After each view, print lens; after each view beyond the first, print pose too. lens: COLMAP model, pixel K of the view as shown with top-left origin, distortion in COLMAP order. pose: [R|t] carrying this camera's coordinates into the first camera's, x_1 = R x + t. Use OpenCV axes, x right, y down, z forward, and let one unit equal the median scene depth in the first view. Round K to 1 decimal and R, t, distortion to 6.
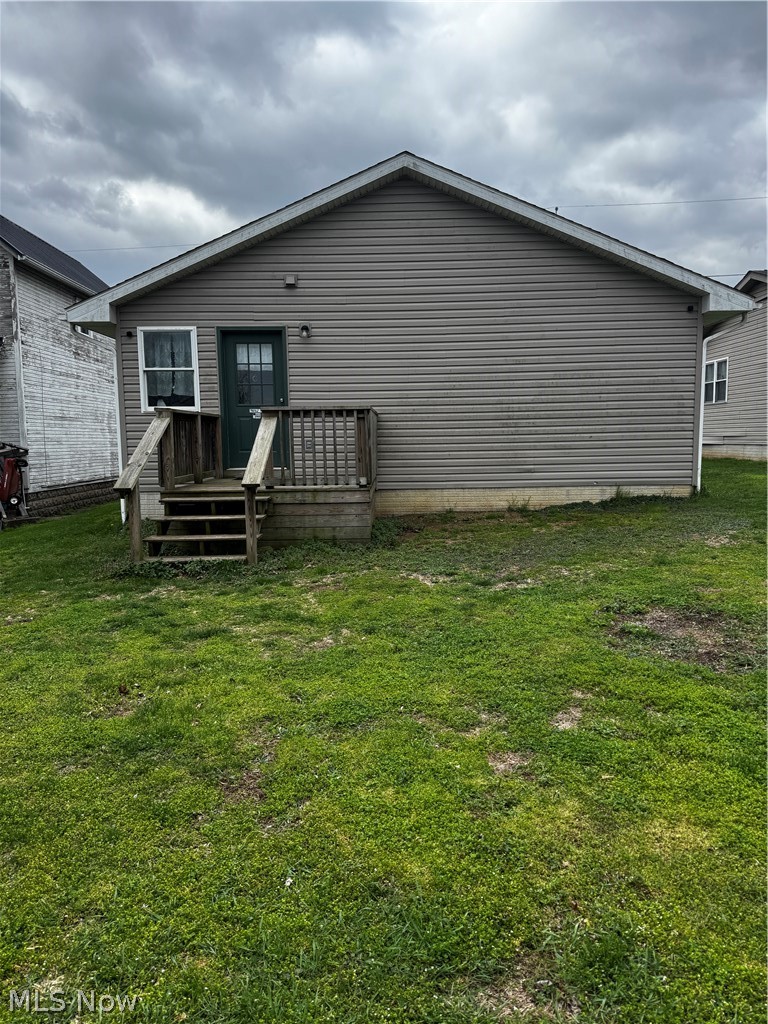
lens RADIAL K [[703.1, 0, 384.0], [0, 703.1, 512.0], [0, 0, 1]] dist [0.053926, -0.004323]
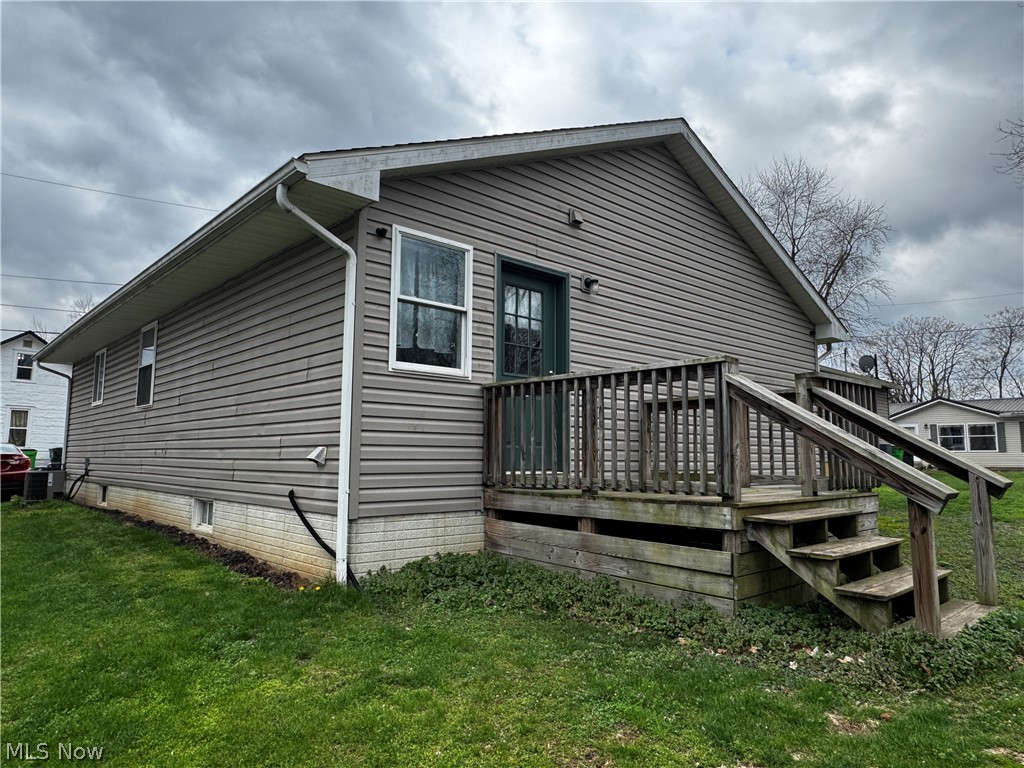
lens RADIAL K [[661.0, 0, 512.0], [0, 661.0, 384.0], [0, 0, 1]] dist [0.001586, 0.000168]
pose [[0.739640, 0.094182, 0.666381, -0.618989], [0.041677, 0.981849, -0.185027, -0.029158], [-0.671711, 0.164627, 0.722289, 0.564332]]
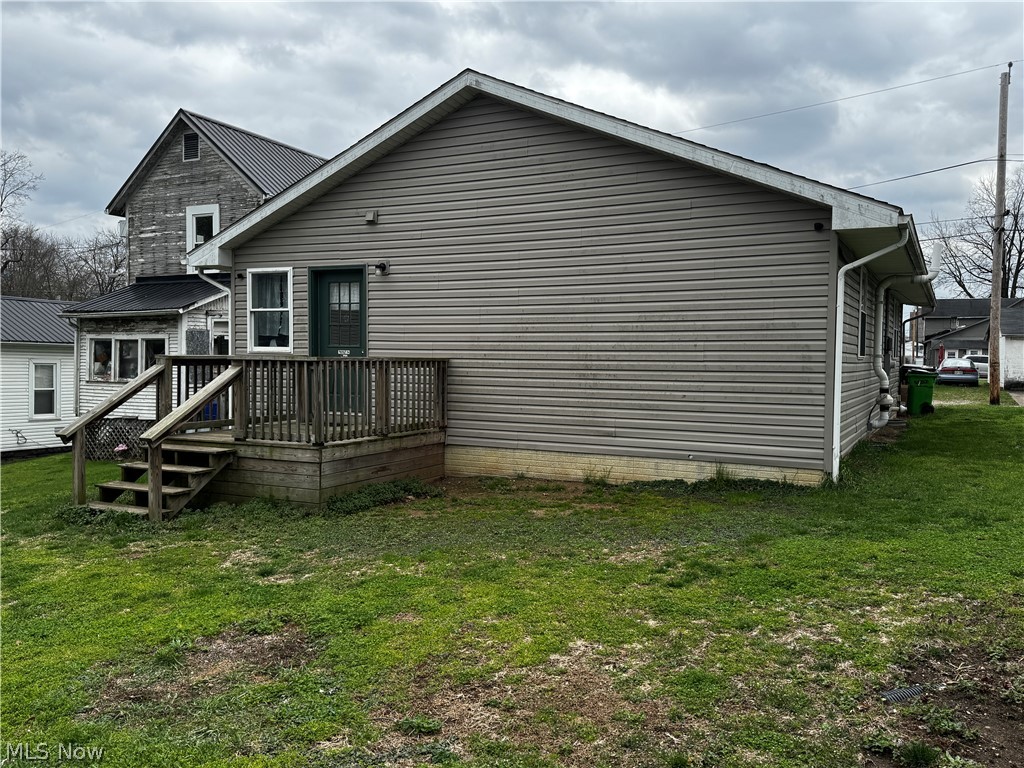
lens RADIAL K [[884.6, 0, 512.0], [0, 884.6, 384.0], [0, 0, 1]] dist [0.188396, 0.001070]
pose [[0.881830, 0.037554, -0.470070, 0.590243], [-0.067610, 0.996594, -0.047215, -0.061732], [0.466696, 0.073417, 0.881365, 0.057305]]
